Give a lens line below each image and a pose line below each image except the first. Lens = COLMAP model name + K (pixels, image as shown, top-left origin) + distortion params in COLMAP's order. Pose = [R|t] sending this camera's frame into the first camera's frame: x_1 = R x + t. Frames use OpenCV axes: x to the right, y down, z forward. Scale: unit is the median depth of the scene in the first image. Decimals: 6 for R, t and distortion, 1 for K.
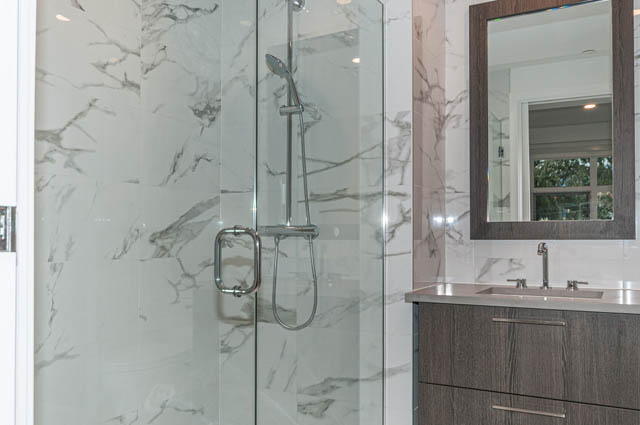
lens RADIAL K [[561.5, 0, 322.7], [0, 561.5, 231.7], [0, 0, 1]] dist [0.005933, 0.001409]
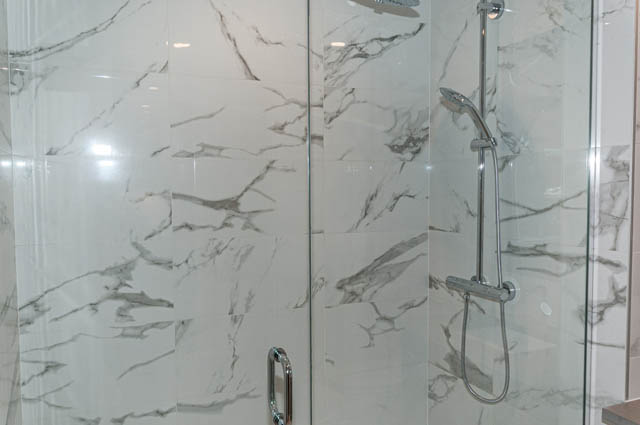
lens RADIAL K [[531.4, 0, 318.8], [0, 531.4, 219.5], [0, 0, 1]] dist [0.000463, 0.003289]
pose [[0.775465, 0.029246, -0.630713, 0.262524], [0.017660, 0.997531, 0.067968, -0.167738], [0.631143, -0.063845, 0.773034, 0.235670]]
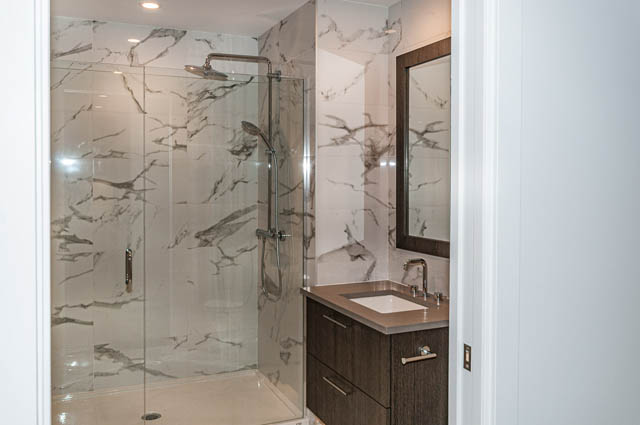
lens RADIAL K [[564.1, 0, 295.6], [0, 564.1, 185.8], [0, 0, 1]] dist [0.001122, -0.003699]
pose [[0.777061, 0.008217, -0.629371, 0.951445], [0.009585, 0.999644, 0.024885, -0.169475], [0.629352, -0.025370, 0.776706, -0.110030]]
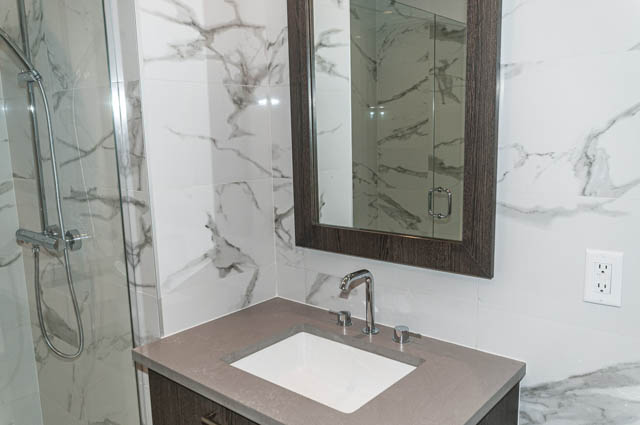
lens RADIAL K [[531.4, 0, 318.8], [0, 531.4, 219.5], [0, 0, 1]] dist [0.000463, 0.003289]
pose [[0.974353, 0.012737, -0.224666, 0.483526], [0.029781, 0.982316, 0.184848, -0.156452], [0.223047, -0.186798, 0.956743, 0.396485]]
